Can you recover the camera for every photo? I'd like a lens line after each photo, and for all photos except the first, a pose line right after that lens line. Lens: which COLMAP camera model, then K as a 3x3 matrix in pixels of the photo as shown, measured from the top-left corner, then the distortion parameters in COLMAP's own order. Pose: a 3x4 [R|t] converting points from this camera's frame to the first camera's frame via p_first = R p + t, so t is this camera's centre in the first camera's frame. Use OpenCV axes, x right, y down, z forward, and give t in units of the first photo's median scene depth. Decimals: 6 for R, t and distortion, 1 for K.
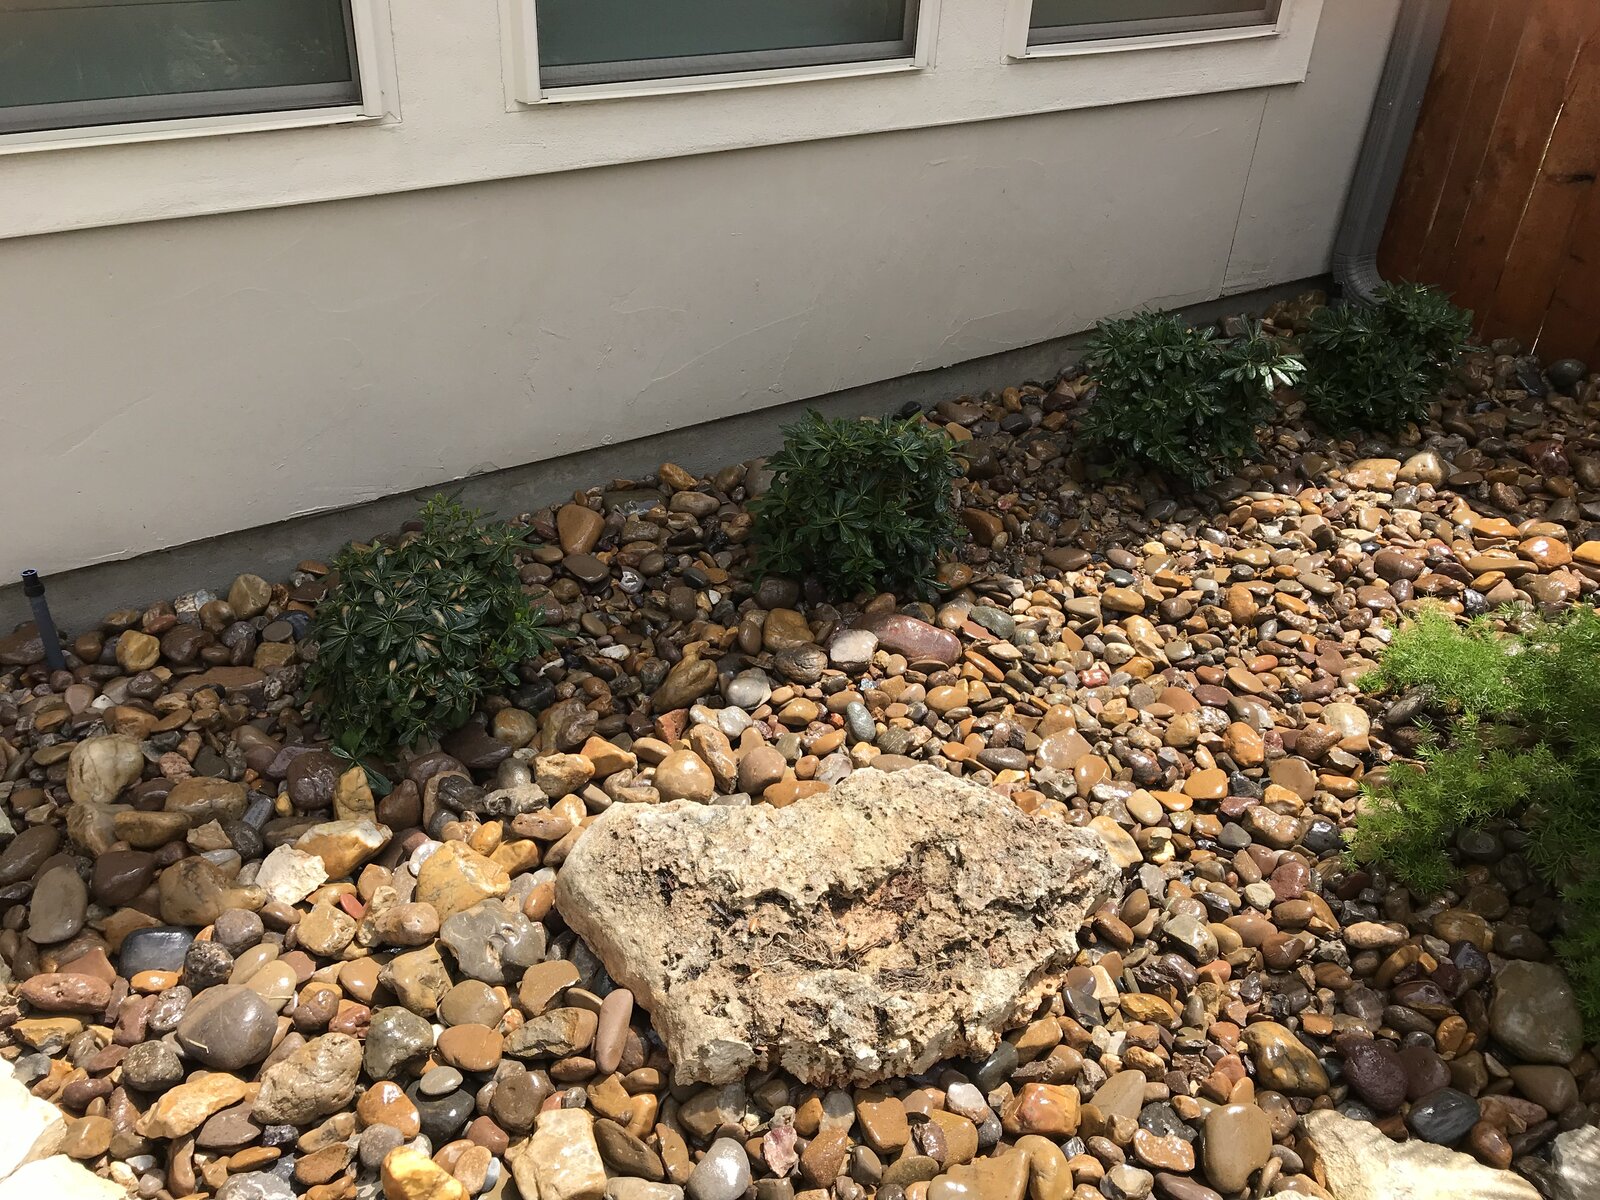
lens RADIAL K [[1296.7, 0, 800.0], [0, 1296.7, 600.0], [0, 0, 1]] dist [0.043602, -0.052918]
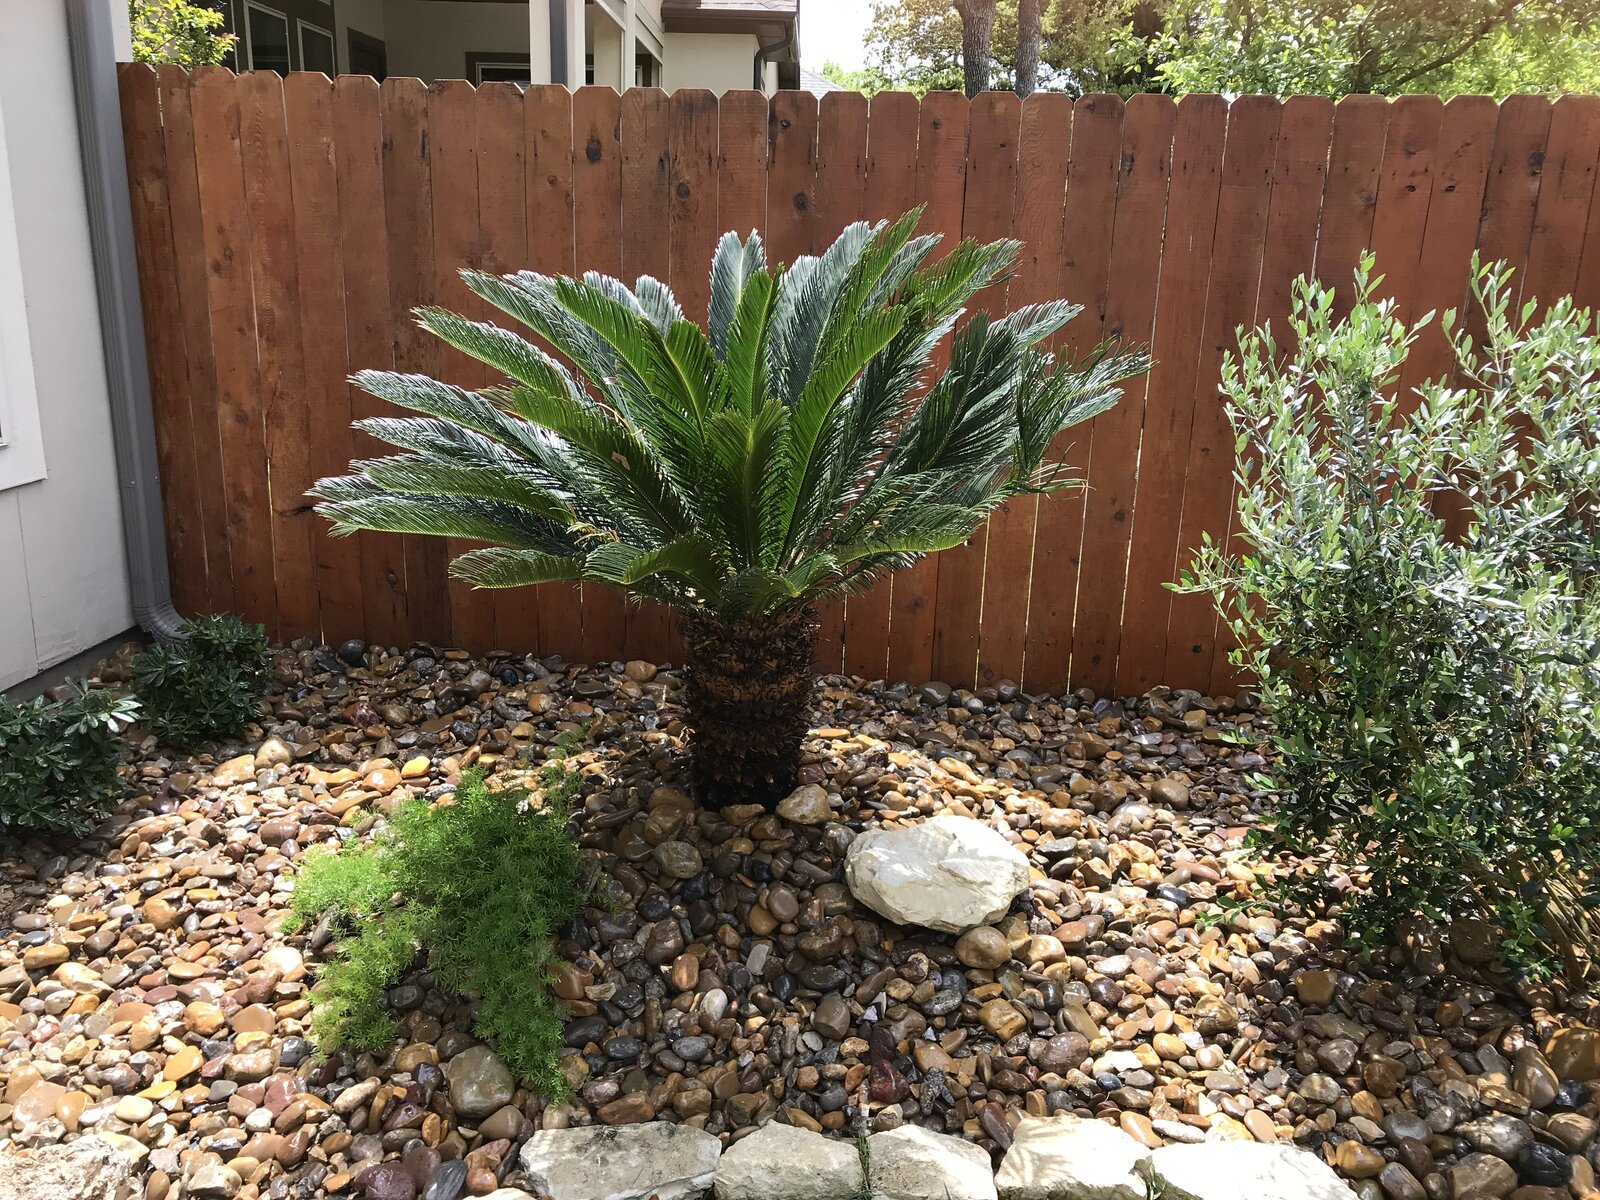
lens RADIAL K [[1296.7, 0, 800.0], [0, 1296.7, 600.0], [0, 0, 1]] dist [0.043602, -0.052918]
pose [[0.640761, -0.229679, 0.732580, -0.065935], [0.407871, 0.910246, -0.071368, 0.062066], [-0.650436, 0.344528, 0.676930, -0.199320]]
